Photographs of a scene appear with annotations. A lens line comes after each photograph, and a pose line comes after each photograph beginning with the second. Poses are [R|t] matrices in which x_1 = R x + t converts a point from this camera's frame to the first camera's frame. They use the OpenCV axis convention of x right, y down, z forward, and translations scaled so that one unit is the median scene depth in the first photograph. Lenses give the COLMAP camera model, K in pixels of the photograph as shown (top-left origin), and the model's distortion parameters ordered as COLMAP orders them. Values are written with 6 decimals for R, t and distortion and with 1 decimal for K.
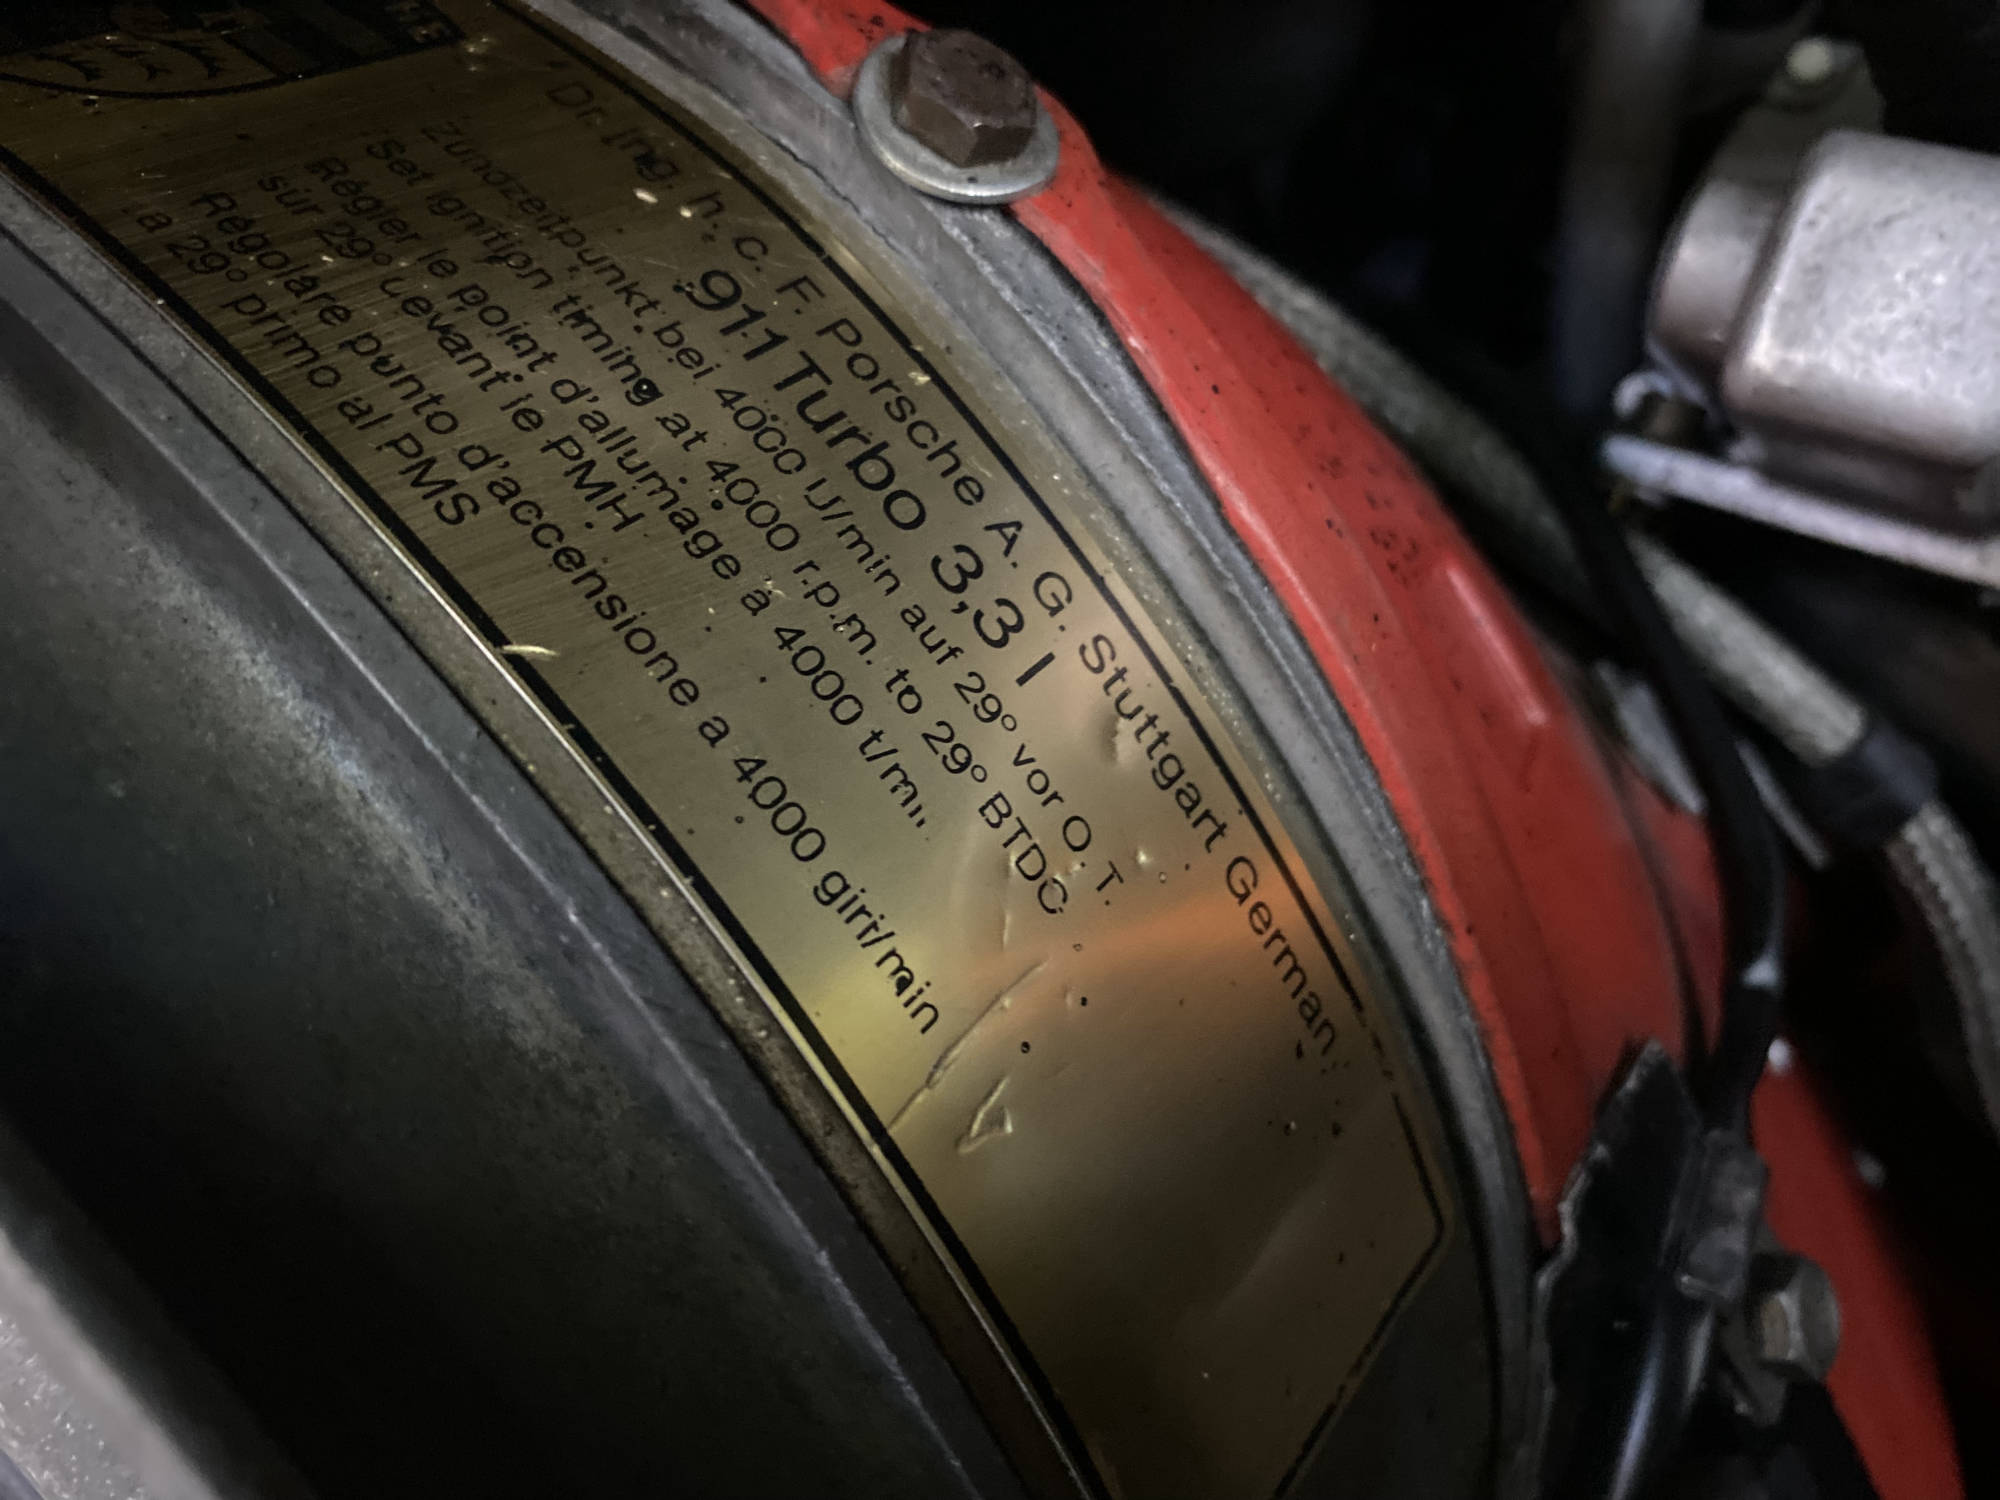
lens RADIAL K [[1499.5, 0, 990.7], [0, 1499.5, 743.2], [0, 0, 1]] dist [0.001983, -0.004520]
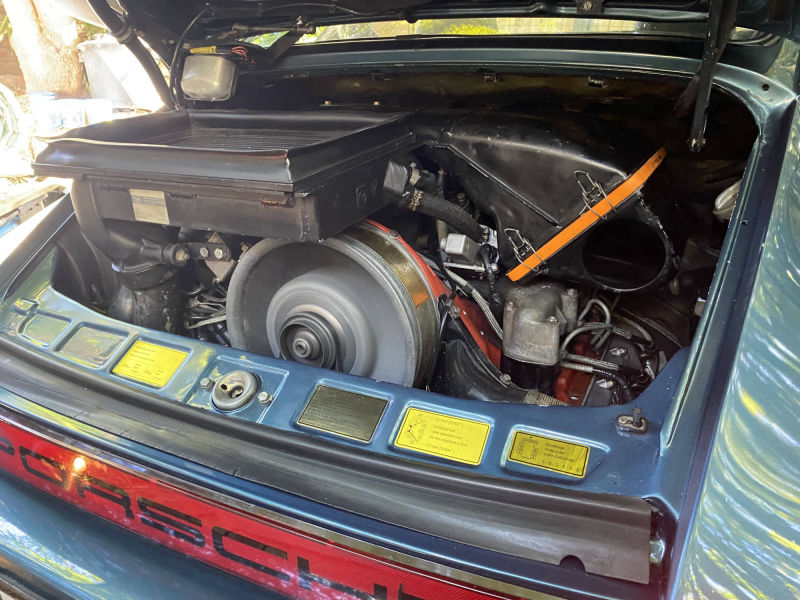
lens RADIAL K [[599.8, 0, 396.3], [0, 599.8, 297.3], [0, 0, 1]] dist [0.001983, -0.004520]
pose [[0.987553, -0.060351, 0.145250, -1.107051], [0.100070, 0.953533, -0.284185, 2.404353], [-0.121350, 0.295183, 0.947703, -5.791470]]
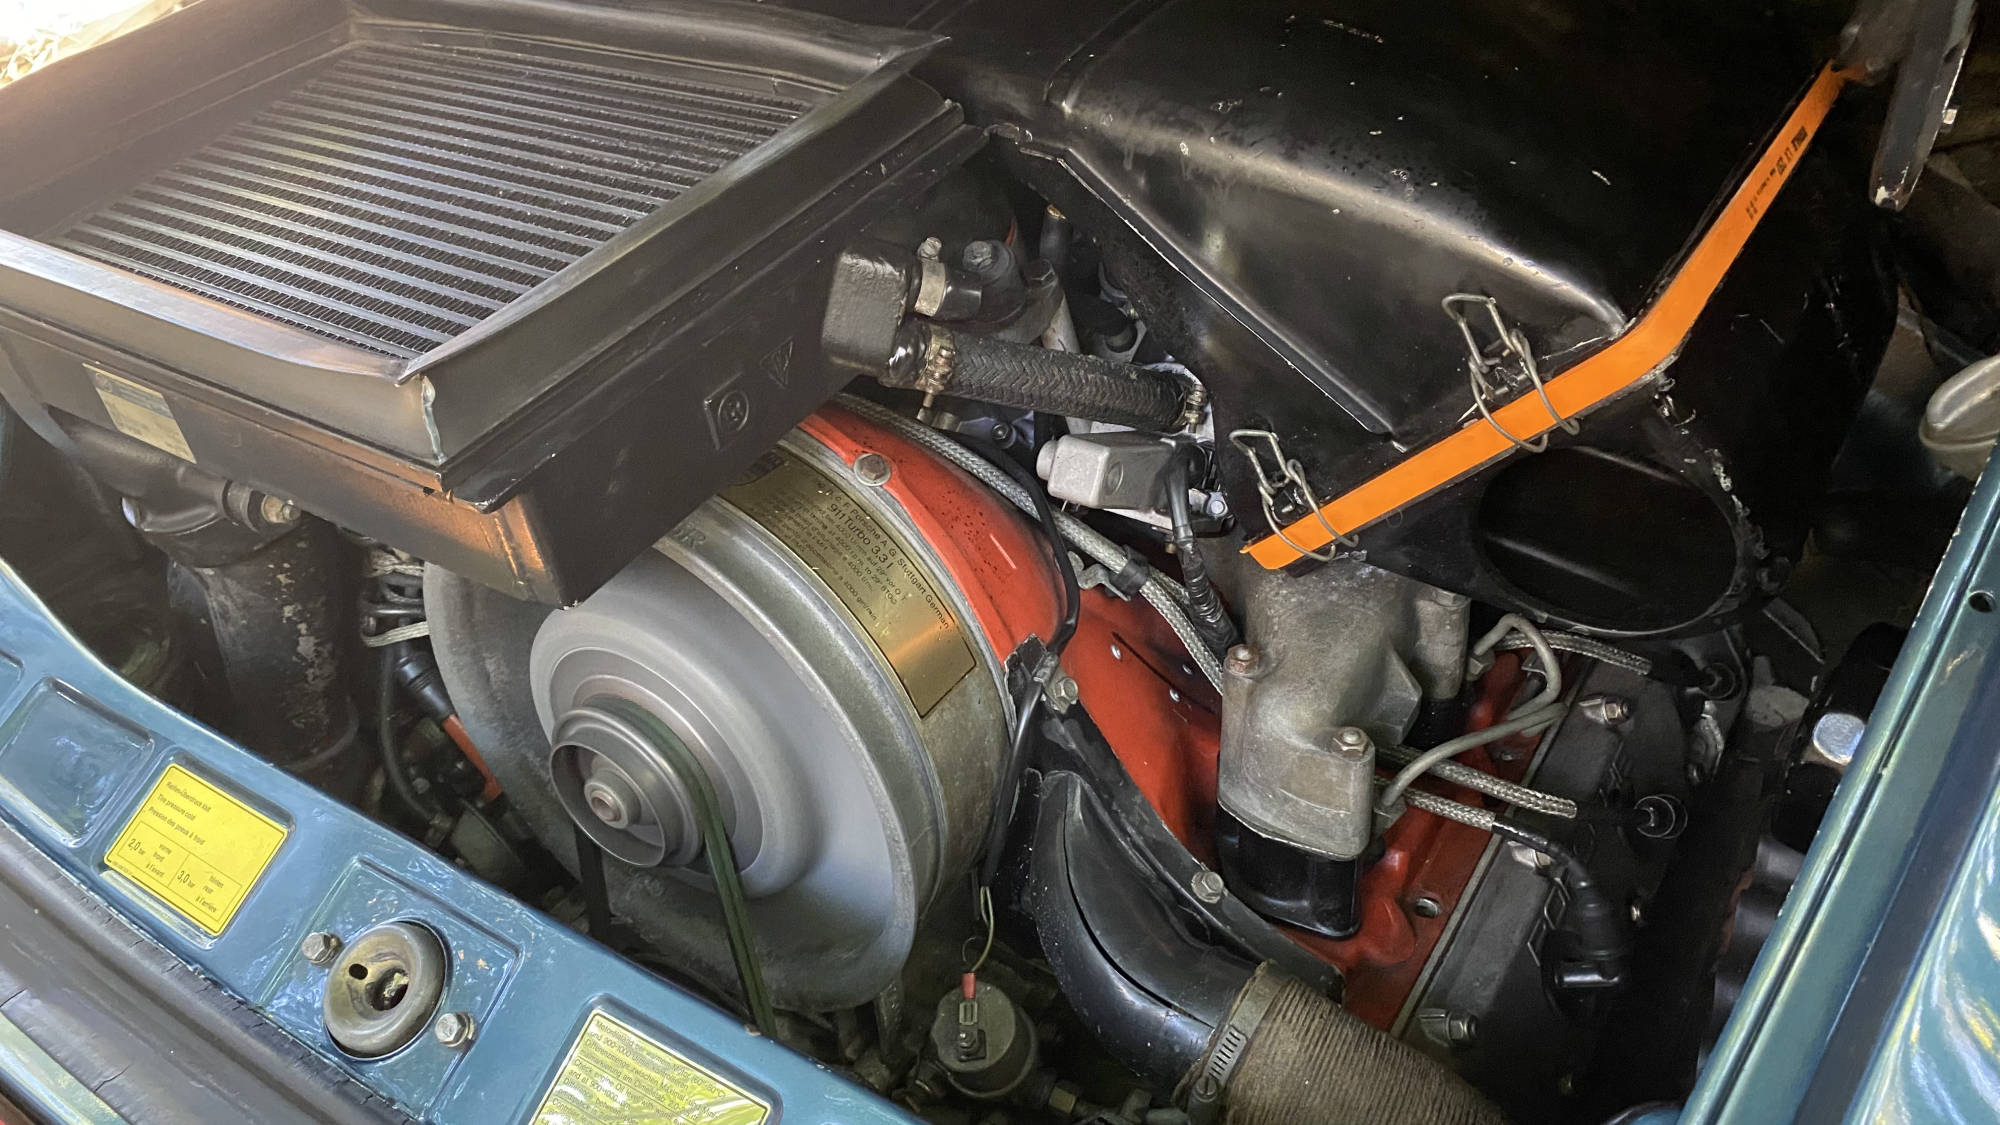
lens RADIAL K [[1505.5, 0, 1000.0], [0, 1505.5, 562.5], [0, 0, 1]] dist [-0.000626, 0.000268]
pose [[0.997346, -0.071613, 0.013140, 0.389798], [0.072099, 0.996543, -0.041279, 0.219363], [-0.010139, 0.042116, 0.999061, -5.033398]]
